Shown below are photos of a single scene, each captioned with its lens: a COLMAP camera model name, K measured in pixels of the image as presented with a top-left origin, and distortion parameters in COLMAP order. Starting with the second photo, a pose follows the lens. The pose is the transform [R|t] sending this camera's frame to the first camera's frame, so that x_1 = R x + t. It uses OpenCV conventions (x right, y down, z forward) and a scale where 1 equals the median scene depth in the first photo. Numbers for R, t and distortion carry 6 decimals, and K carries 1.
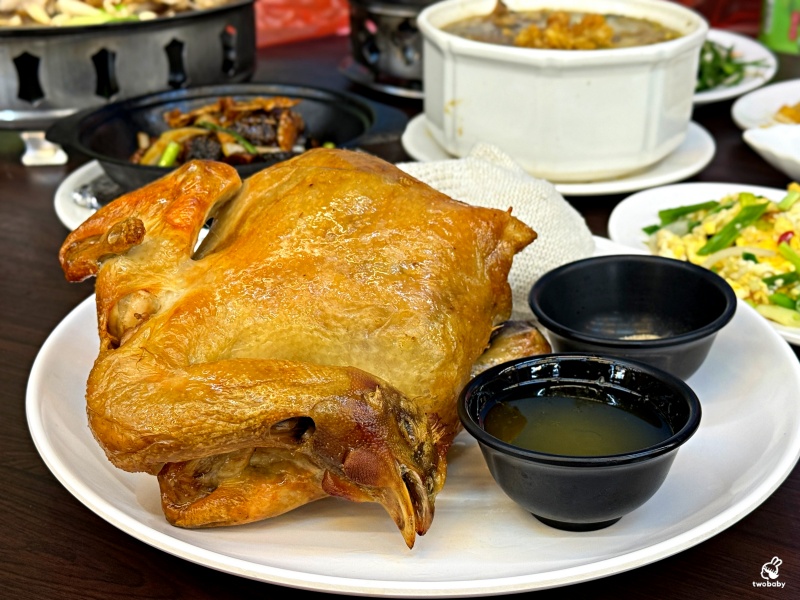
lens RADIAL K [[1301.8, 0, 400.0], [0, 1301.8, 300.0], [0, 0, 1]] dist [0.158859, -0.251145]
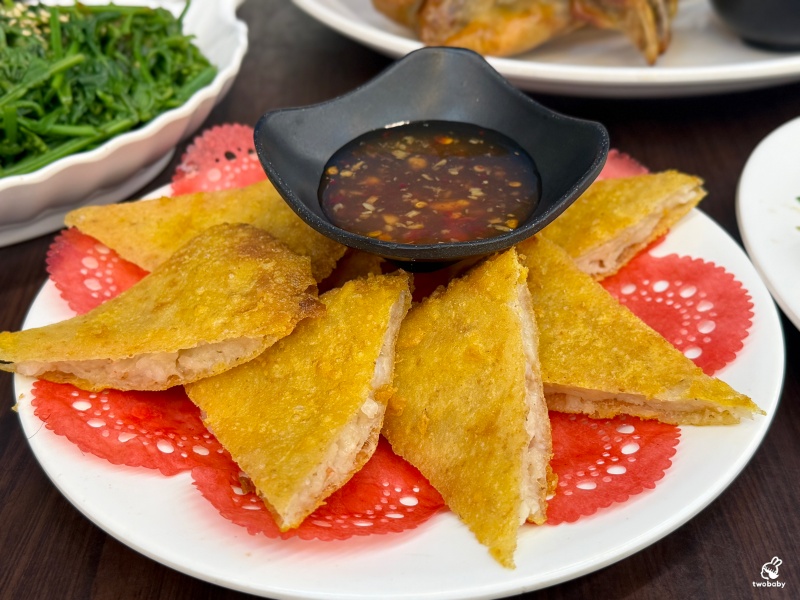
lens RADIAL K [[1106.0, 0, 390.4], [0, 1106.0, 299.9], [0, 0, 1]] dist [0.222514, -0.591849]
pose [[0.999097, -0.042259, -0.004302, -0.207984], [0.042334, 0.982308, 0.182426, 0.192748], [-0.003483, -0.182444, 0.983210, 0.034082]]
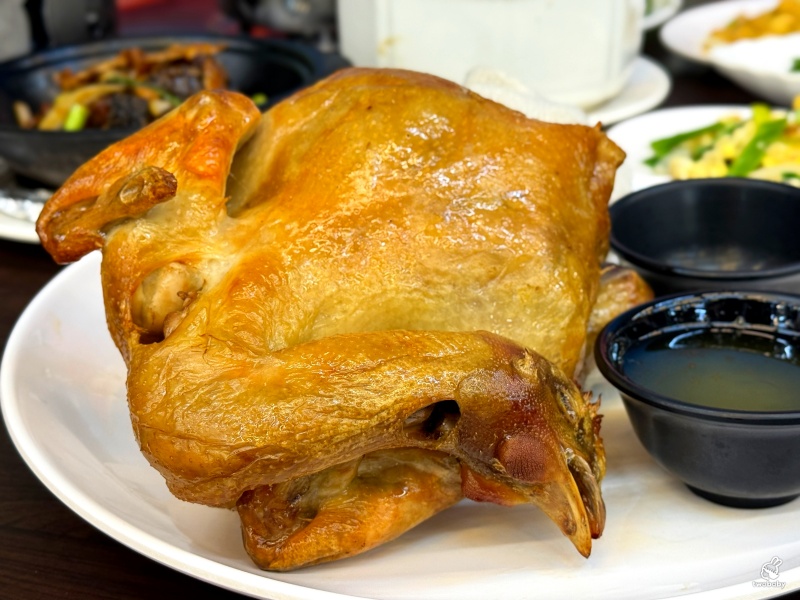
lens RADIAL K [[1301.8, 0, 400.0], [0, 1301.8, 300.0], [0, 0, 1]] dist [0.158859, -0.251145]
pose [[0.978122, -0.103242, 0.180608, -0.212738], [0.103651, 0.994588, 0.007198, 0.022366], [-0.180374, 0.011679, 0.983529, 0.252044]]
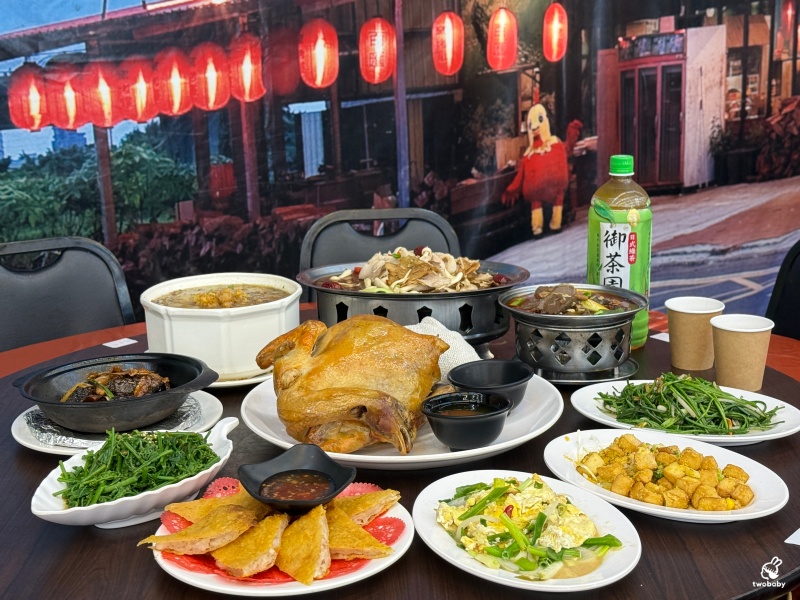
lens RADIAL K [[1301.8, 0, 400.0], [0, 1301.8, 300.0], [0, 0, 1]] dist [0.158859, -0.251145]
pose [[0.998577, -0.036593, 0.038799, -0.086448], [0.043345, 0.980700, -0.190651, 0.361509], [-0.031073, 0.192062, 0.980891, -1.547451]]
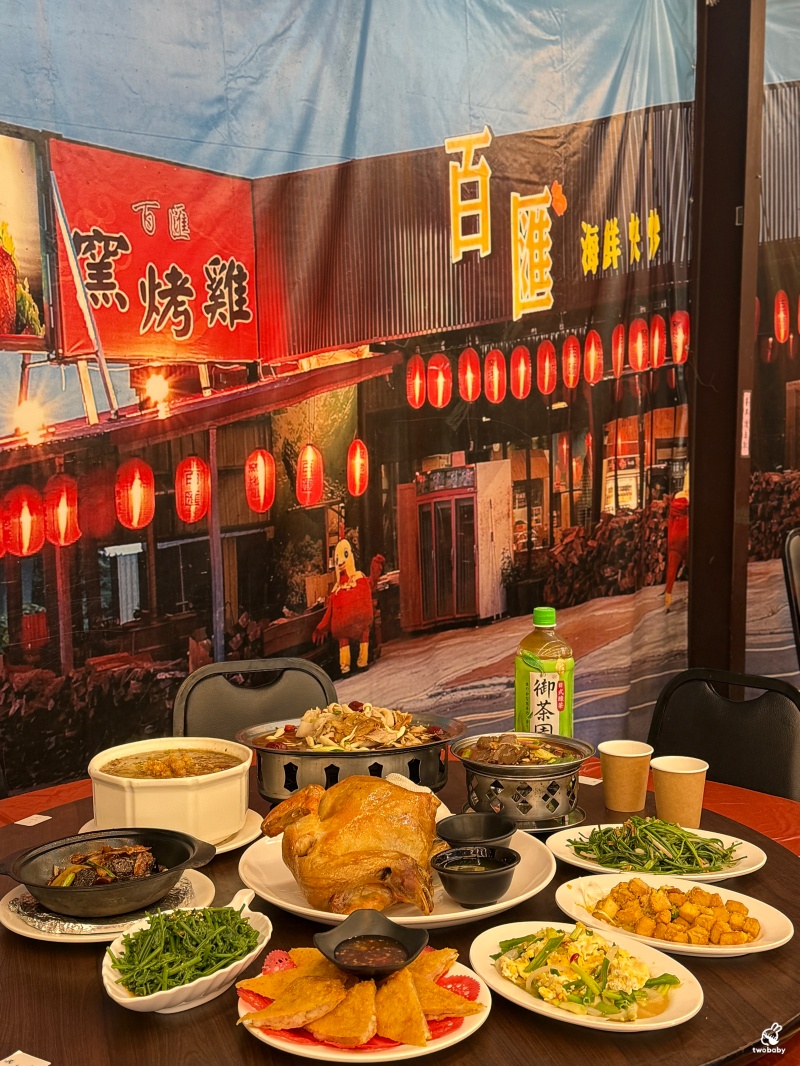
lens RADIAL K [[1473.8, 0, 400.0], [0, 1473.8, 533.0], [0, 0, 1]] dist [0.222514, -0.591849]
pose [[0.957080, -0.045037, 0.286305, -0.849644], [0.133660, 0.945119, -0.298137, 0.334911], [-0.257165, 0.323608, 0.910573, -1.935997]]
